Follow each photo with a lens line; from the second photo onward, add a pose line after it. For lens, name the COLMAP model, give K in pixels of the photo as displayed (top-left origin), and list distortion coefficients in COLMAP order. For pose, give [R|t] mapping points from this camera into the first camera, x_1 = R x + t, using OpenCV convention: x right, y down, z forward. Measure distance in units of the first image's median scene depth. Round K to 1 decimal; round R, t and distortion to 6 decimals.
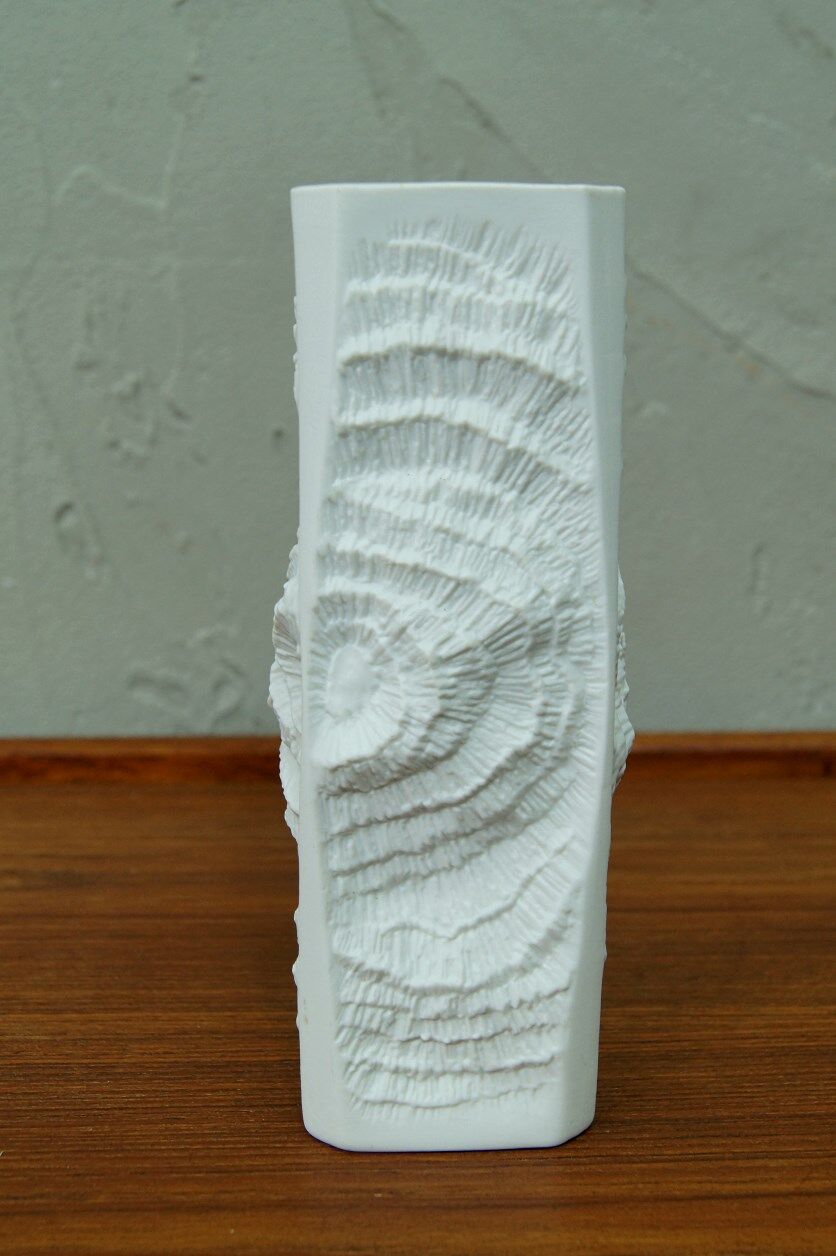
lens RADIAL K [[1546.3, 0, 418.0], [0, 1546.3, 628.0], [0, 0, 1]] dist [-0.079031, 0.023961]
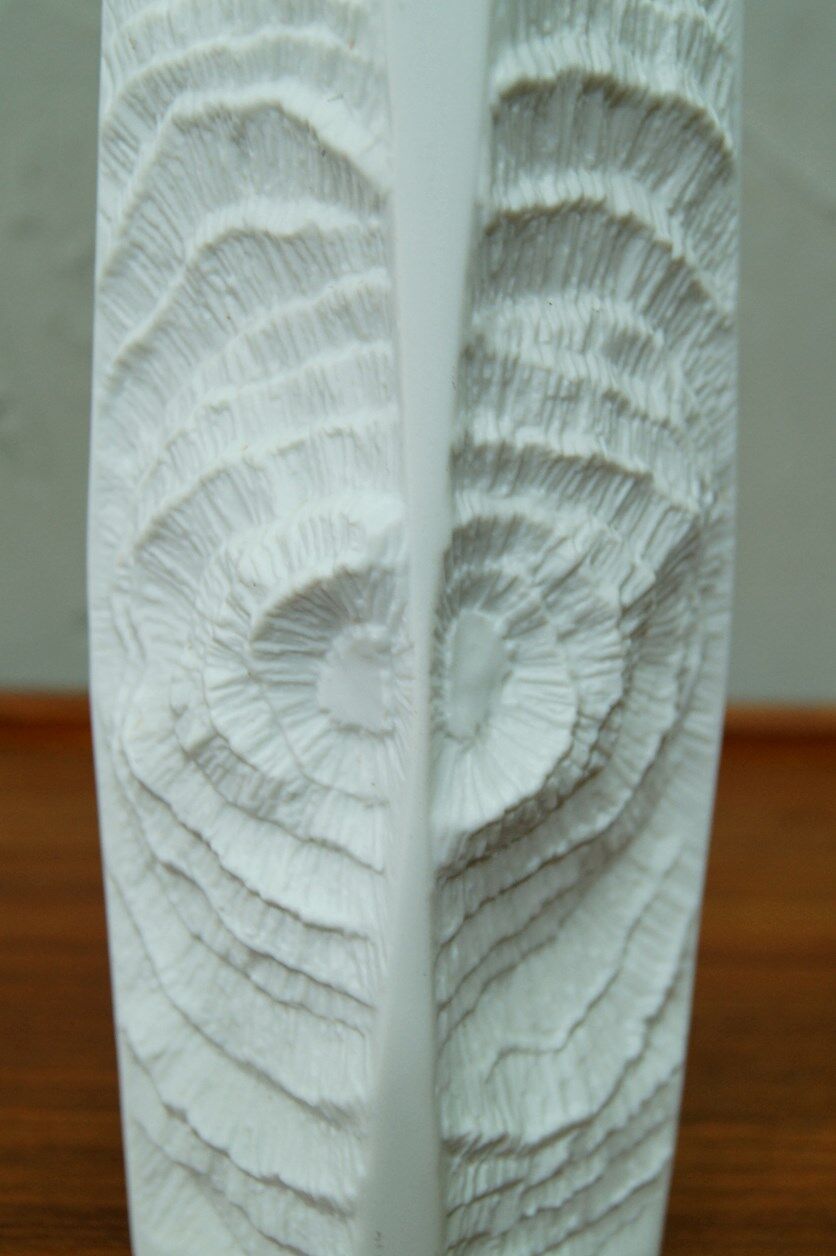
lens RADIAL K [[1546.3, 0, 418.0], [0, 1546.3, 628.0], [0, 0, 1]] dist [-0.079031, 0.023961]
pose [[0.744203, -0.149815, 0.650935, -0.437912], [0.121063, 0.988635, 0.089129, -0.036420], [-0.656890, 0.012474, 0.753883, 0.597371]]
